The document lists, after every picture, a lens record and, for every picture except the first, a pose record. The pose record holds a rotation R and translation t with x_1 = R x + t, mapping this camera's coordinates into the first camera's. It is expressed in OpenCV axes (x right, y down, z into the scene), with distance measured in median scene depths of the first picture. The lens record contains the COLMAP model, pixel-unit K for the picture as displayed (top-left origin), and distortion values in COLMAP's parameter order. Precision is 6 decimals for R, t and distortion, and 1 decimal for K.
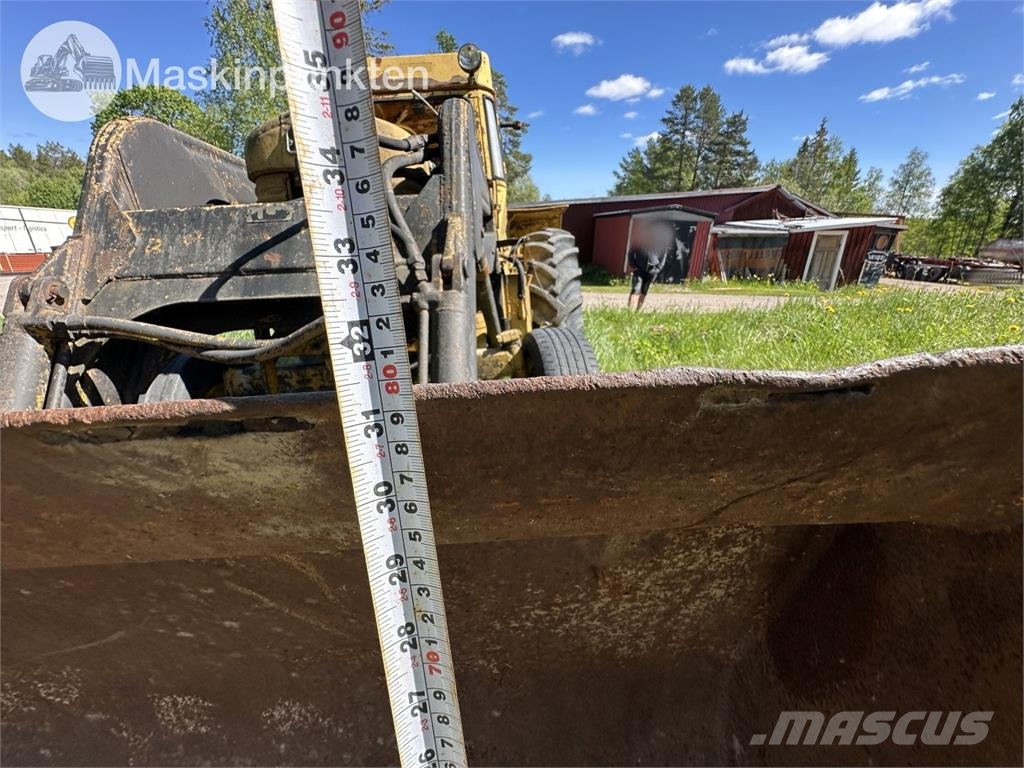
lens RADIAL K [[408.6, 0, 509.8], [0, 408.6, 383.5], [0, 0, 1]] dist [-0.003244, 0.000305]
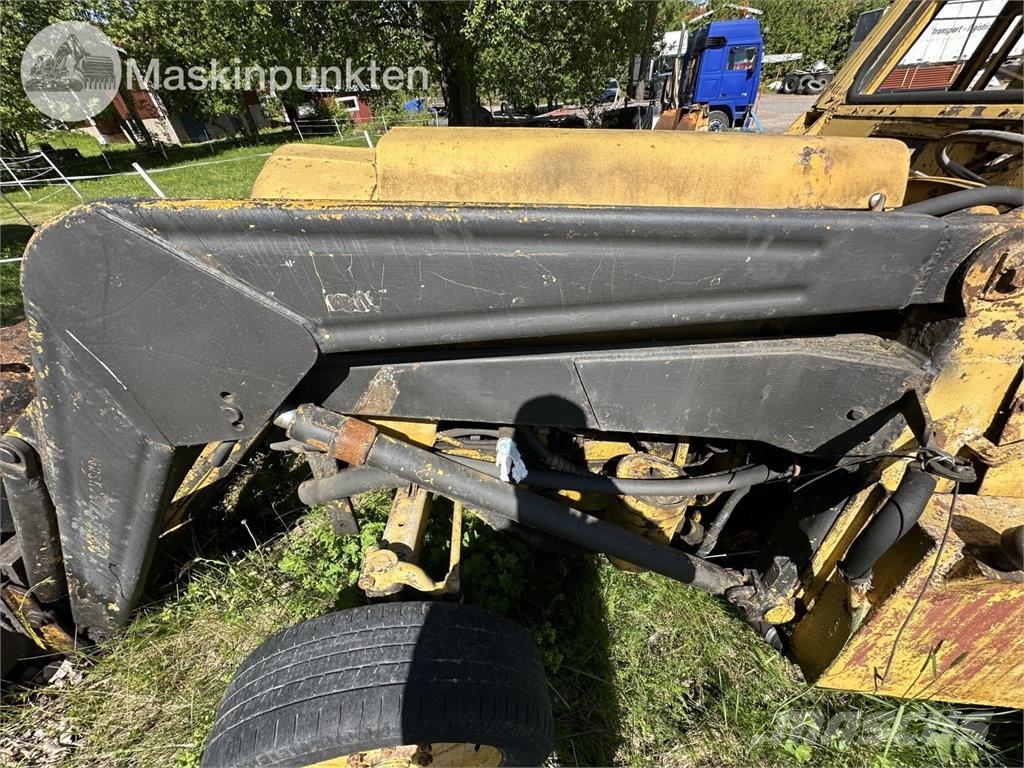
lens RADIAL K [[411.2, 0, 512.0], [0, 411.2, 384.0], [0, 0, 1]] dist [-0.002357, 0.000019]
pose [[0.000783, 0.598883, -0.800836, 0.175629], [-0.263389, 0.772682, 0.577572, -0.404550], [0.964689, 0.210479, 0.158344, 0.626917]]
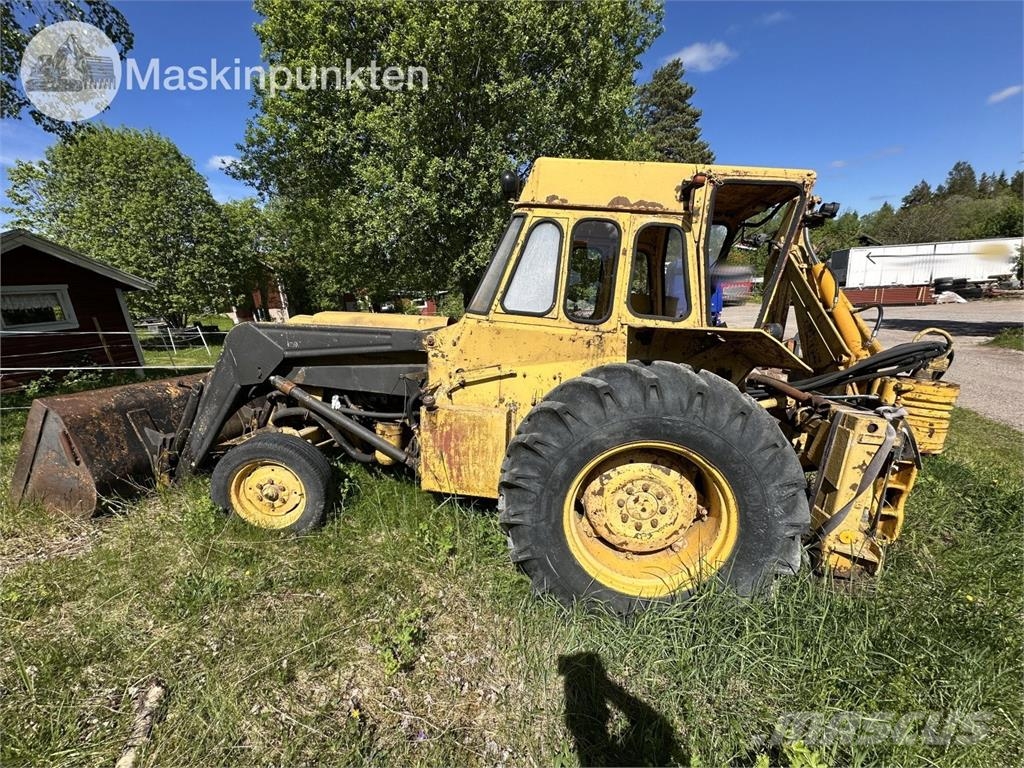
lens RADIAL K [[408.6, 0, 509.8], [0, 408.6, 383.5], [0, 0, 1]] dist [-0.003244, 0.000305]
pose [[-0.124248, 0.226768, -0.965991, 0.893815], [-0.279280, 0.926185, 0.253345, -0.597917], [0.952137, 0.301259, -0.051745, 1.159762]]
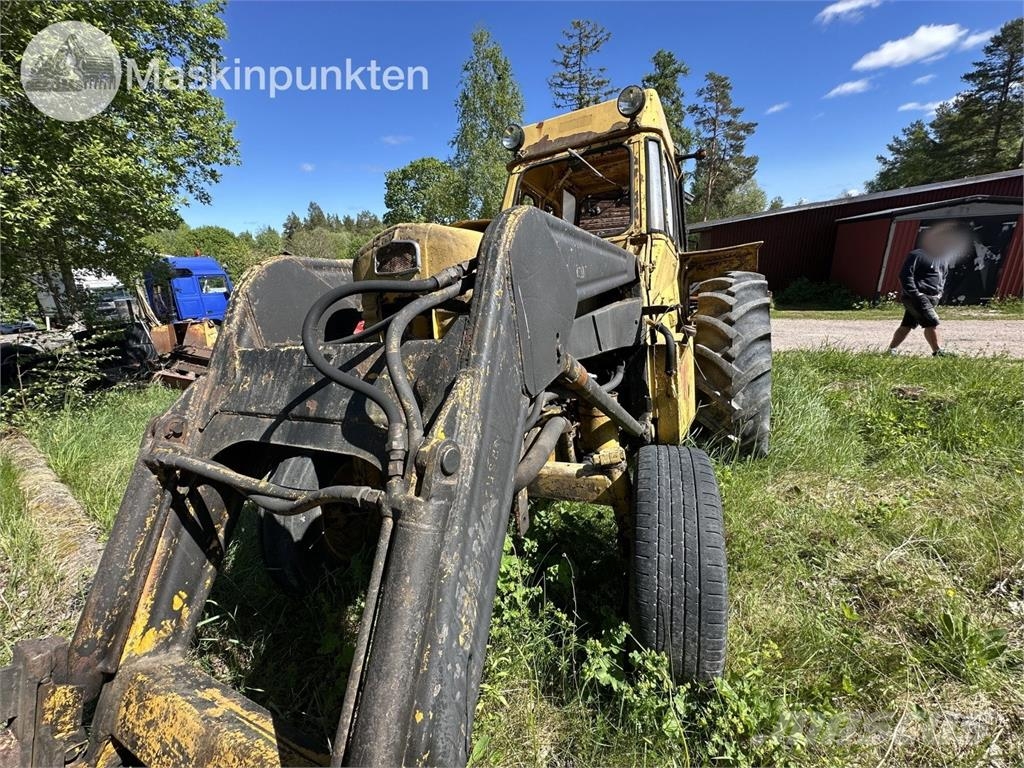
lens RADIAL K [[406.9, 0, 512.6], [0, 406.9, 384.9], [0, 0, 1]] dist [-0.003184, 0.000238]
pose [[0.891813, 0.061388, -0.448220, 0.105832], [-0.079740, 0.996569, -0.022167, -0.134030], [0.445321, 0.055509, 0.893649, 0.118148]]
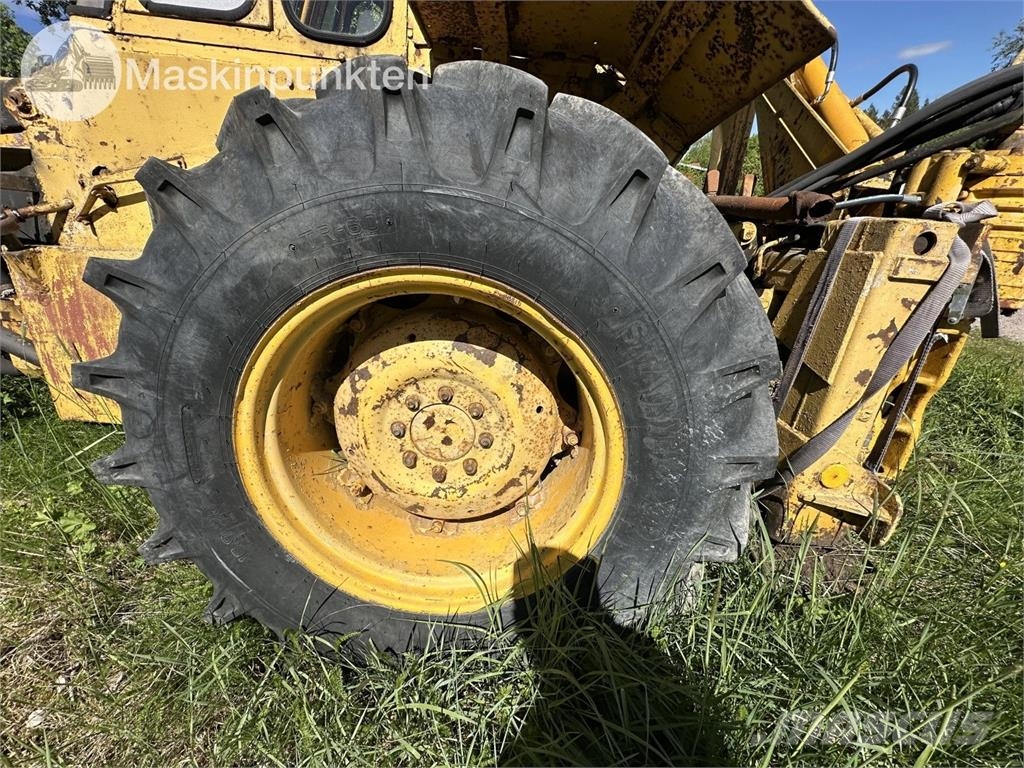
lens RADIAL K [[406.9, 0, 512.6], [0, 406.9, 384.9], [0, 0, 1]] dist [-0.003184, 0.000238]
pose [[-0.009462, 0.384699, -0.922994, 0.477996], [-0.299069, 0.879696, 0.369718, -0.445350], [0.954184, 0.279537, 0.106728, 1.443471]]
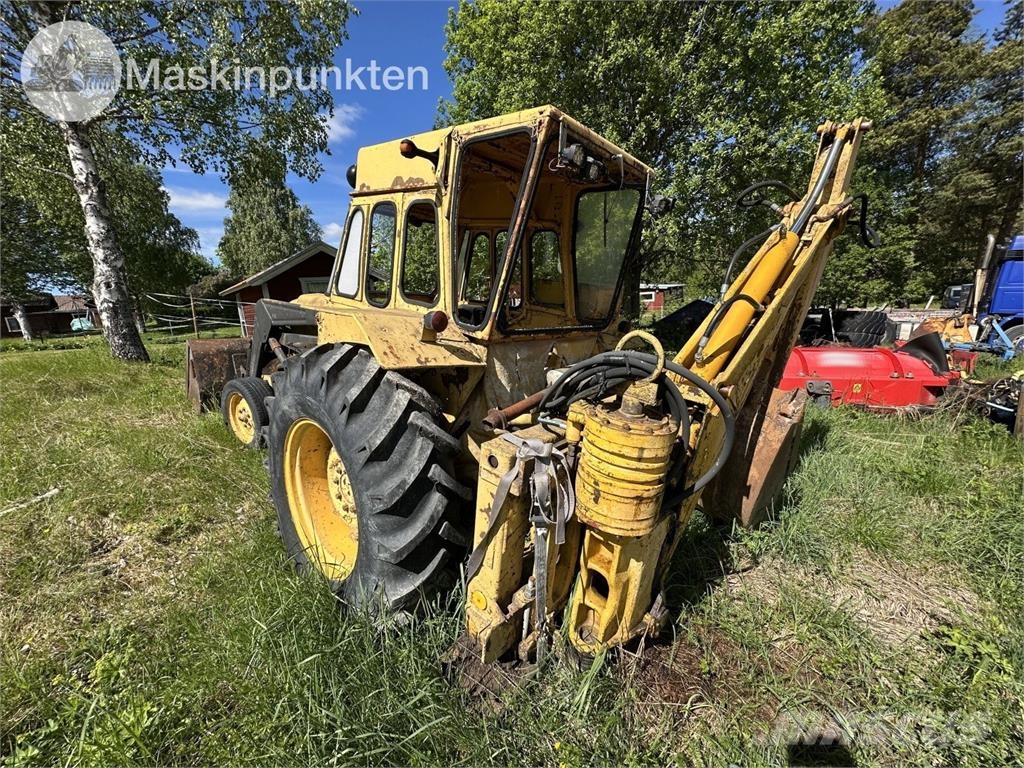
lens RADIAL K [[411.2, 0, 512.0], [0, 411.2, 384.0], [0, 0, 1]] dist [-0.002357, 0.000019]
pose [[-0.659034, 0.182309, -0.729683, 0.486105], [-0.214792, 0.884152, 0.414898, -0.829079], [0.720790, 0.430162, -0.543528, 2.010479]]
